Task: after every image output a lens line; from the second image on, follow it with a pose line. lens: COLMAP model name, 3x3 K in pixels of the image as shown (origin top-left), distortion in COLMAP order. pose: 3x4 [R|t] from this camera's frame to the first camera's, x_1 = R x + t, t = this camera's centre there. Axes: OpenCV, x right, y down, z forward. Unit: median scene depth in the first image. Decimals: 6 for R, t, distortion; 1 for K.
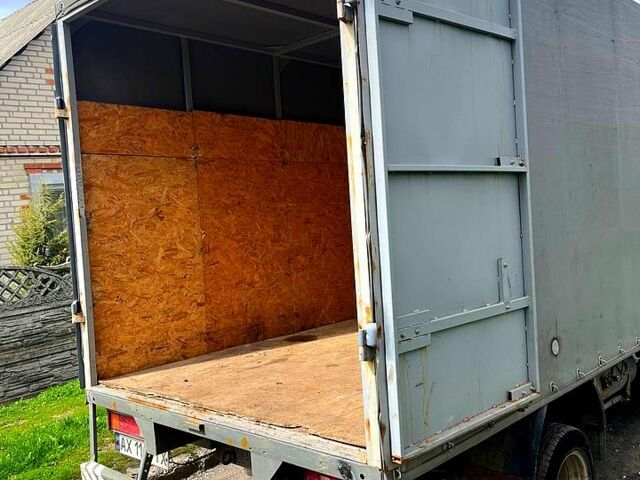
lens RADIAL K [[638.5, 0, 320.0], [0, 638.5, 240.0], [0, 0, 1]] dist [0.015064, -0.012020]
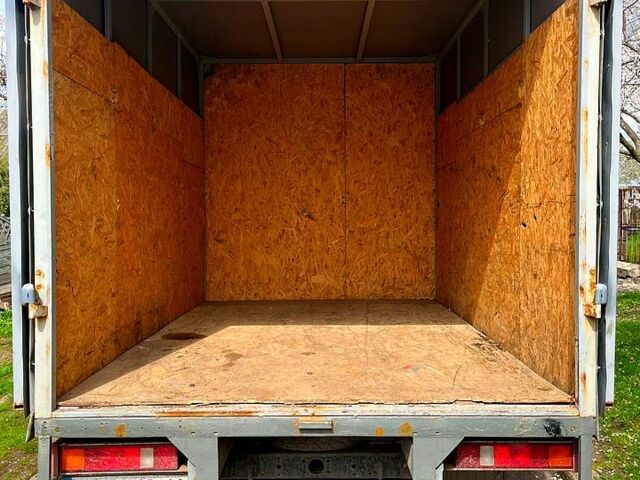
lens RADIAL K [[638.5, 0, 320.0], [0, 638.5, 240.0], [0, 0, 1]] dist [0.015064, -0.012020]
pose [[0.733778, 0.041496, 0.678121, -0.730552], [-0.026899, 0.999125, -0.032032, 0.074187], [-0.678857, 0.005264, 0.734252, 0.370552]]
